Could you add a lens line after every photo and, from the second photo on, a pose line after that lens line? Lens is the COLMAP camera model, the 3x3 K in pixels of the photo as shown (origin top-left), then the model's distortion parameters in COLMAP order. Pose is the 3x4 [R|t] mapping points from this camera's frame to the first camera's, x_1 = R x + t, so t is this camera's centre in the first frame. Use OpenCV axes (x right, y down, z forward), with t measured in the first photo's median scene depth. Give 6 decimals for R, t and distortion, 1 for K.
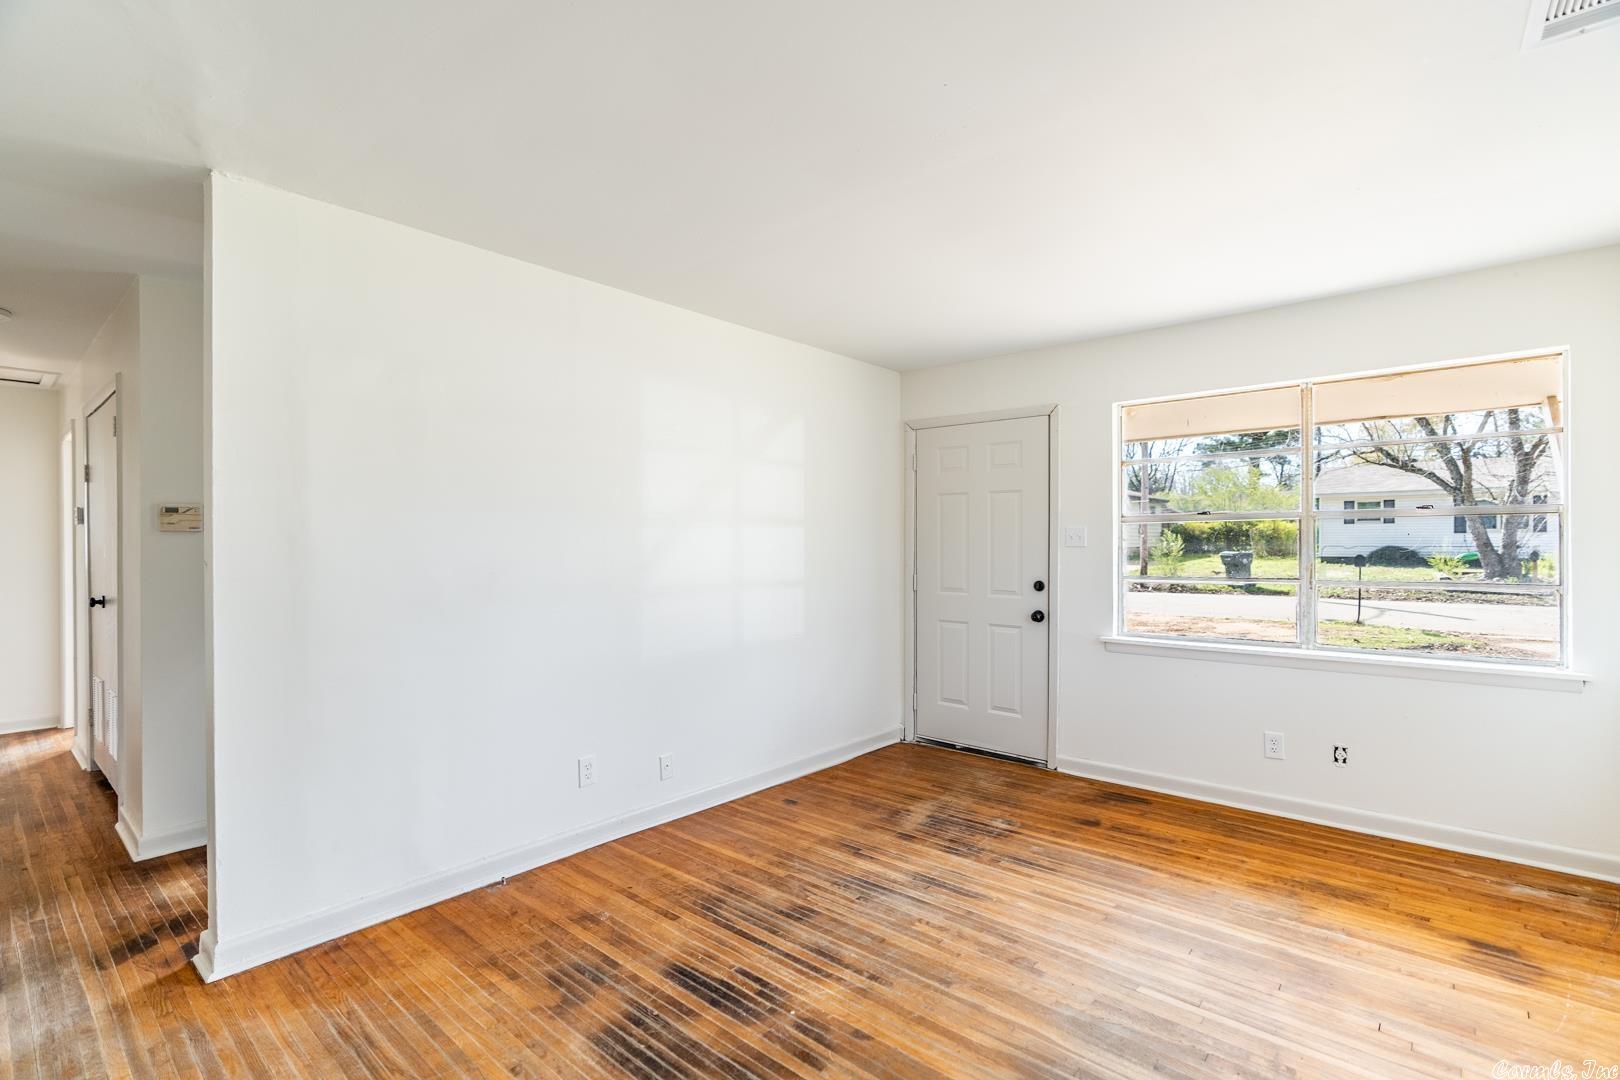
lens RADIAL K [[747.1, 0, 808.9], [0, 747.1, 541.3], [0, 0, 1]] dist [-0.002174, 0.000793]
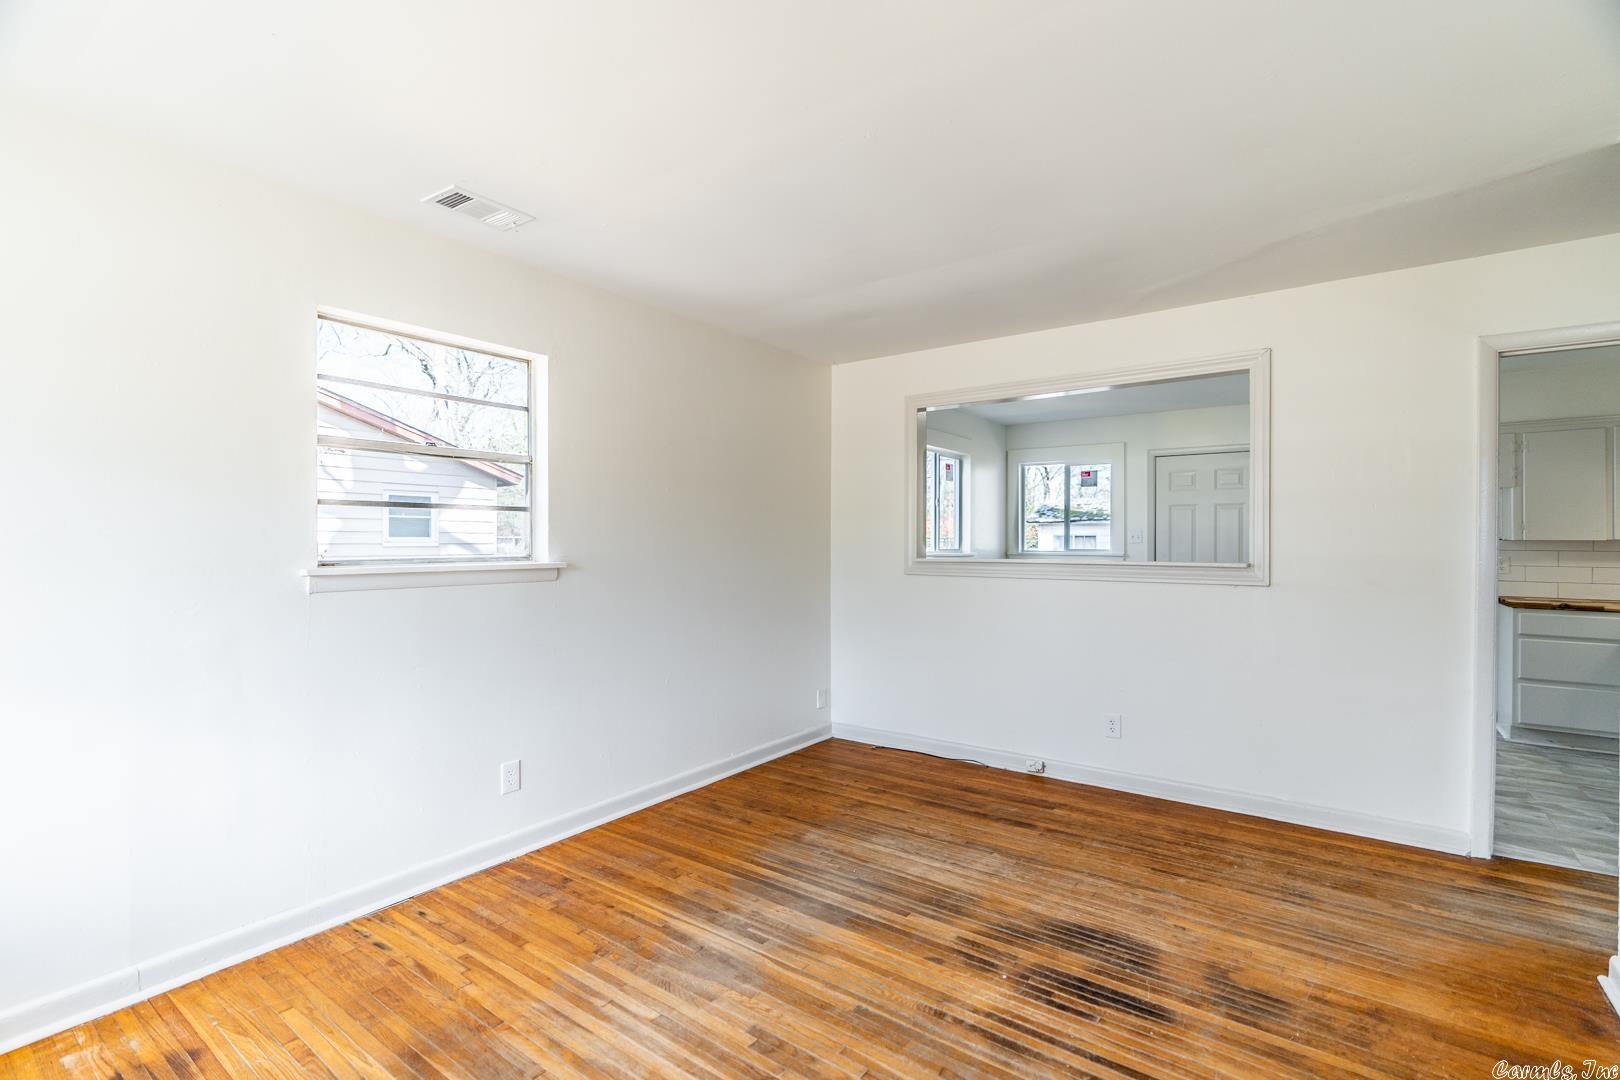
lens RADIAL K [[747.1, 0, 812.4], [0, 747.1, 542.6], [0, 0, 1]] dist [-0.002174, 0.000793]
pose [[-0.996328, 0.004592, -0.085500, 0.323749], [0.004497, 0.999989, 0.001299, 0.008324], [0.085505, 0.000910, -0.996337, 1.941355]]
